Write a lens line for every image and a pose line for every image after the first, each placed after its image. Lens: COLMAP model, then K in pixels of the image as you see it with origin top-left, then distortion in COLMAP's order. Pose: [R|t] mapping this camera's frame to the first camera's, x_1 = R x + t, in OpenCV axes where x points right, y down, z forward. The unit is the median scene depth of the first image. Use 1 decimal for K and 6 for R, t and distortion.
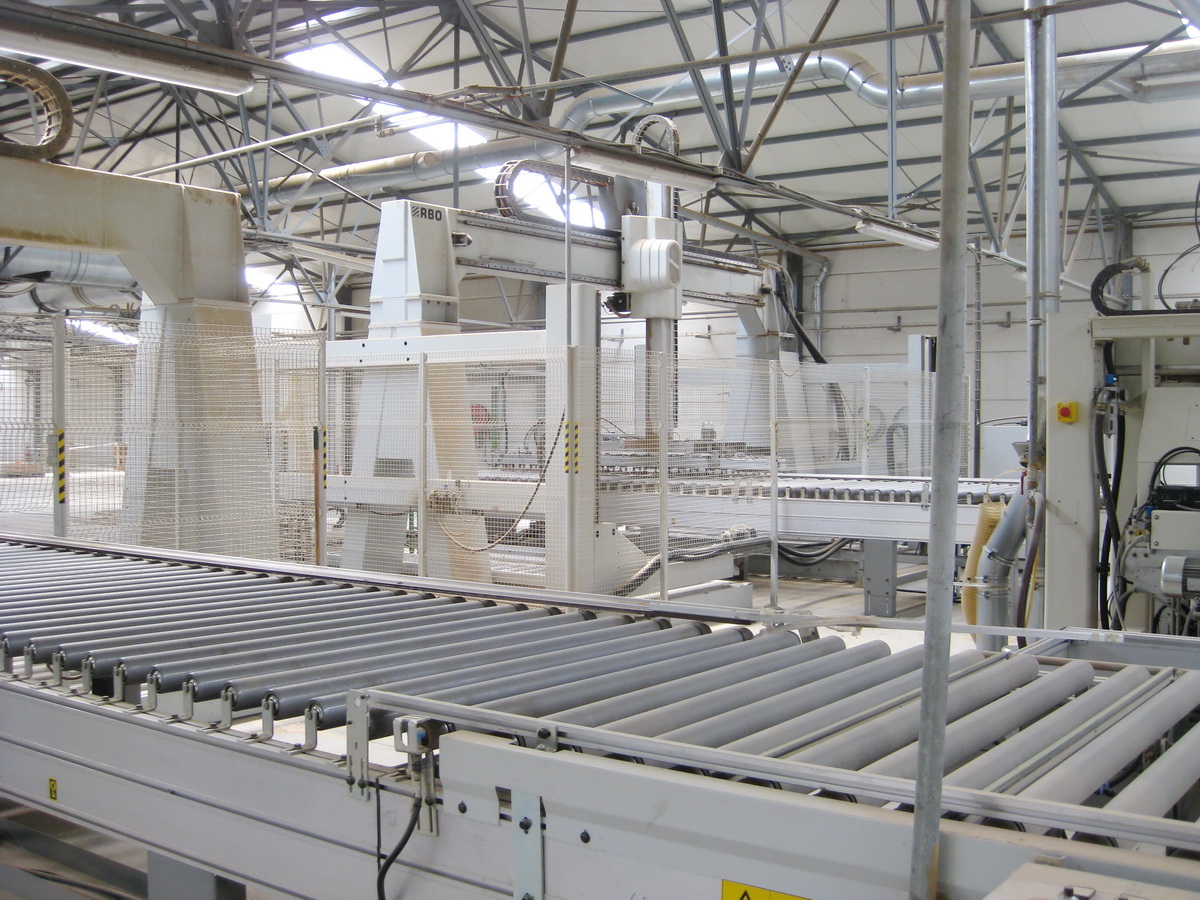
lens RADIAL K [[1332.1, 0, 600.0], [0, 1332.1, 450.0], [0, 0, 1]] dist [-0.159052, 0.097966]
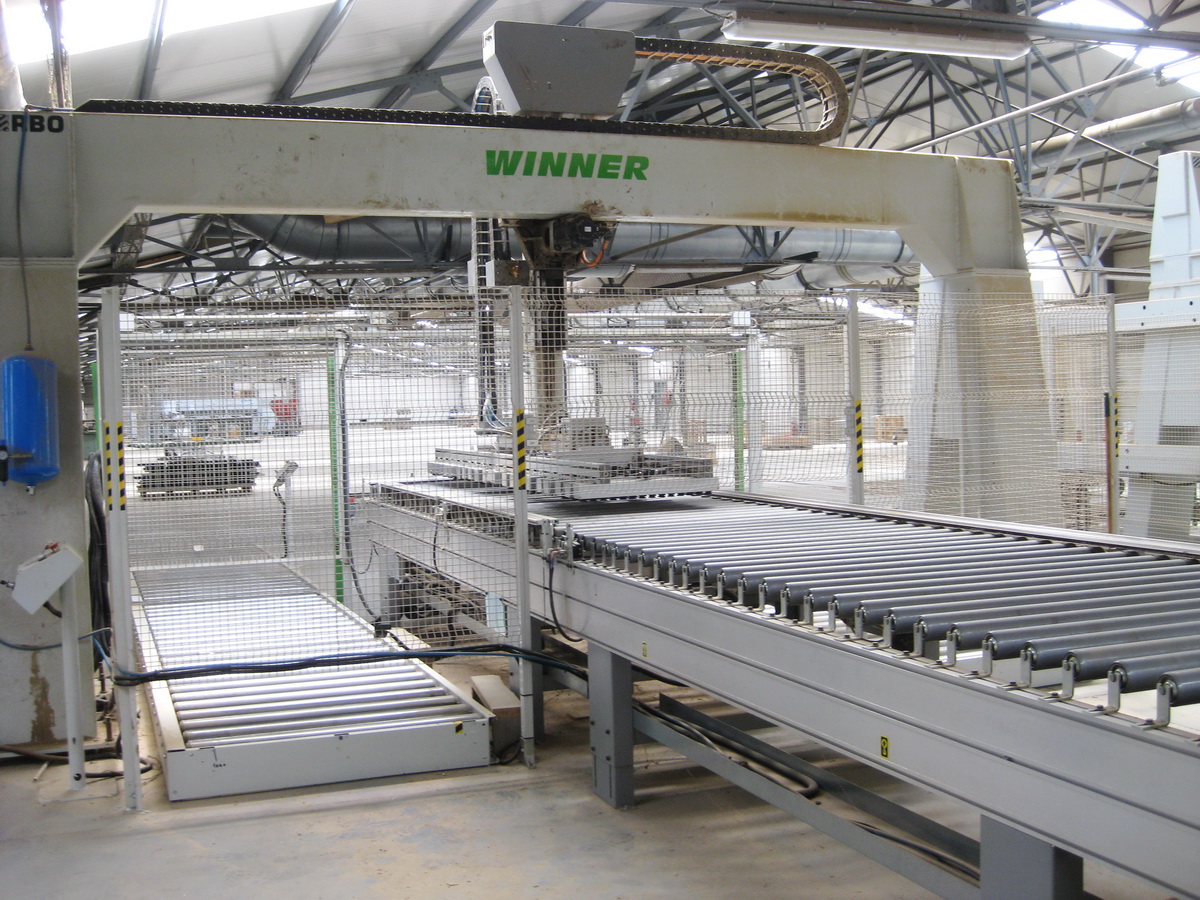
lens RADIAL K [[1332.1, 0, 600.0], [0, 1332.1, 450.0], [0, 0, 1]] dist [-0.159052, 0.097966]
pose [[0.849534, -0.005653, -0.527504, -0.020056], [0.017310, 0.999703, 0.017165, 0.000875], [0.527250, -0.023713, 0.849379, -0.003865]]
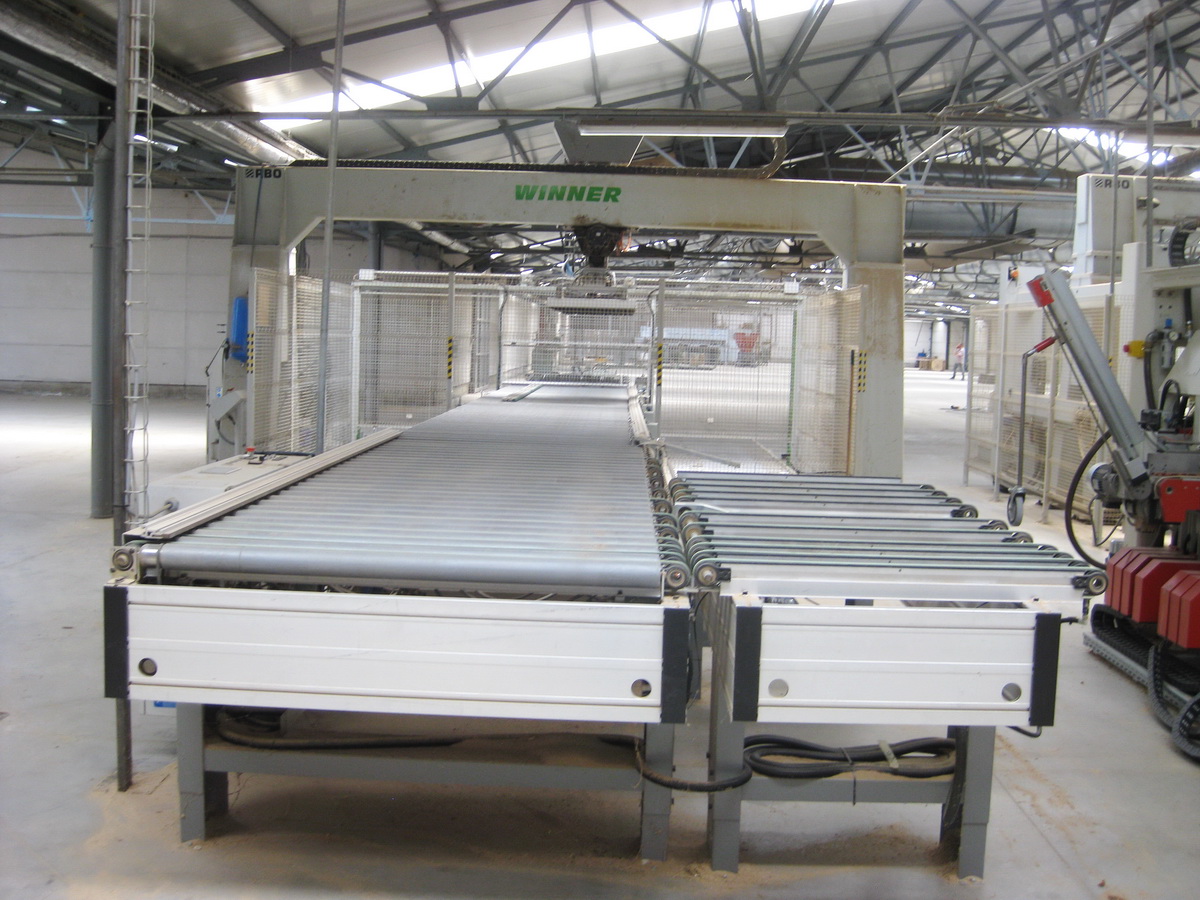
lens RADIAL K [[1332.1, 0, 600.0], [0, 1332.1, 450.0], [0, 0, 1]] dist [-0.159052, 0.097966]
pose [[0.582168, 0.084312, -0.808685, 0.603453], [-0.047521, 0.996437, 0.069676, 0.003248], [0.811678, -0.002134, 0.584101, -0.071219]]
